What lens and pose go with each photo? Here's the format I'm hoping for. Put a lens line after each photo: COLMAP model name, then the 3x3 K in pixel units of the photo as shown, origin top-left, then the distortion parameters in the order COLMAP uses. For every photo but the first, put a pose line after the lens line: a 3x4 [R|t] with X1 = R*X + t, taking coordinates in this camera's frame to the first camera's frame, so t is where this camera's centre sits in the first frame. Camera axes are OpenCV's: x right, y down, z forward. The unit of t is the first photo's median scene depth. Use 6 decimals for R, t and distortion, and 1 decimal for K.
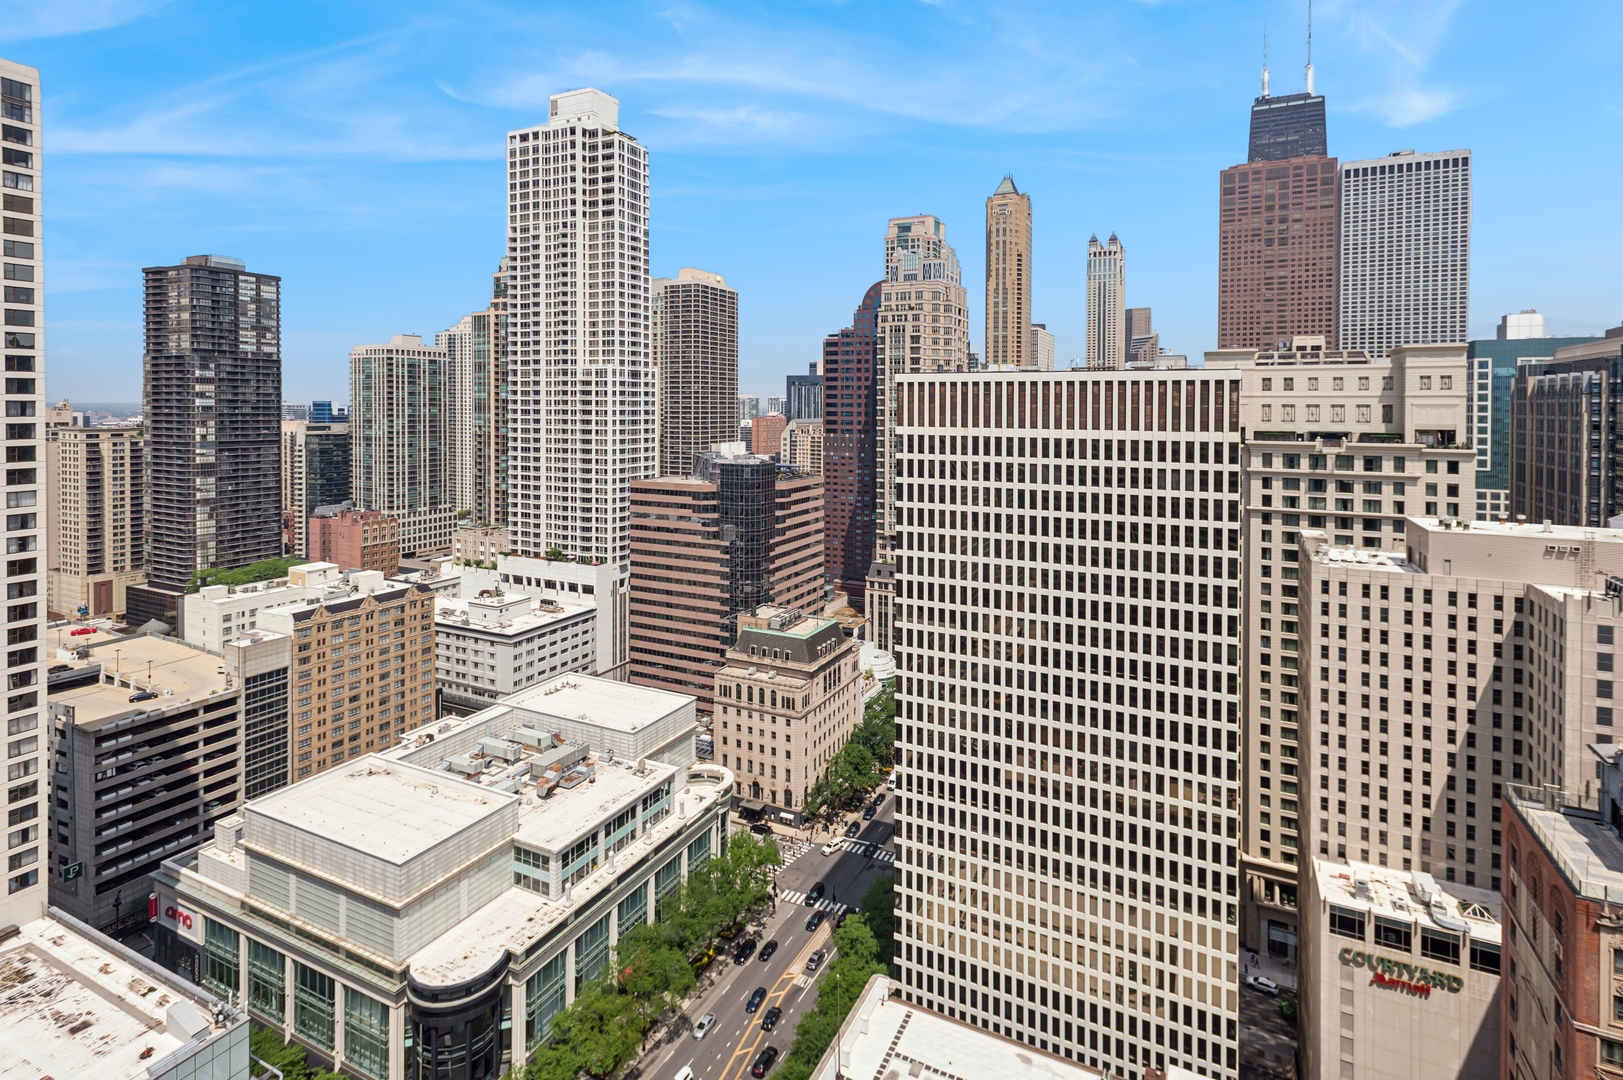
lens RADIAL K [[808.0, 0, 786.9], [0, 808.0, 425.7], [0, 0, 1]] dist [0.002818, 0.000246]
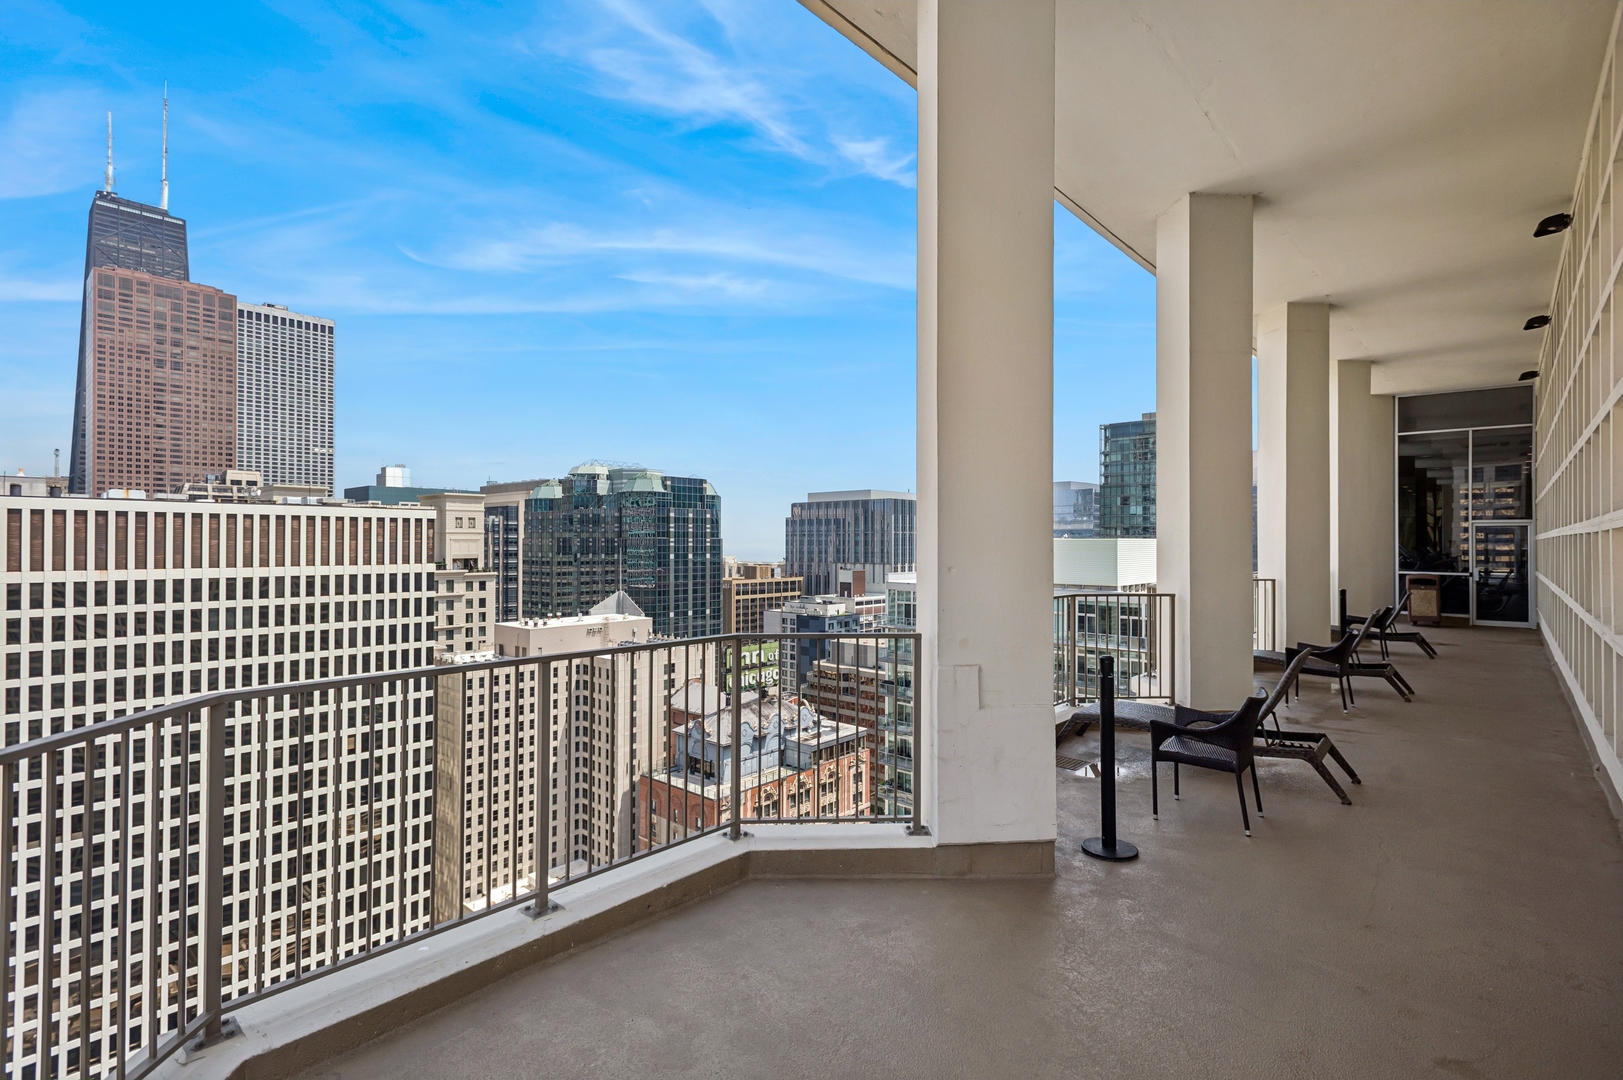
lens RADIAL K [[806.6, 0, 811.5], [0, 806.6, 540.0], [0, 0, 1]] dist [0.022606, -0.000165]
pose [[0.232628, -0.002306, 0.972563, -0.357683], [0.024997, 0.999681, -0.003609, -0.006277], [-0.972245, 0.025151, 0.232611, 0.151428]]
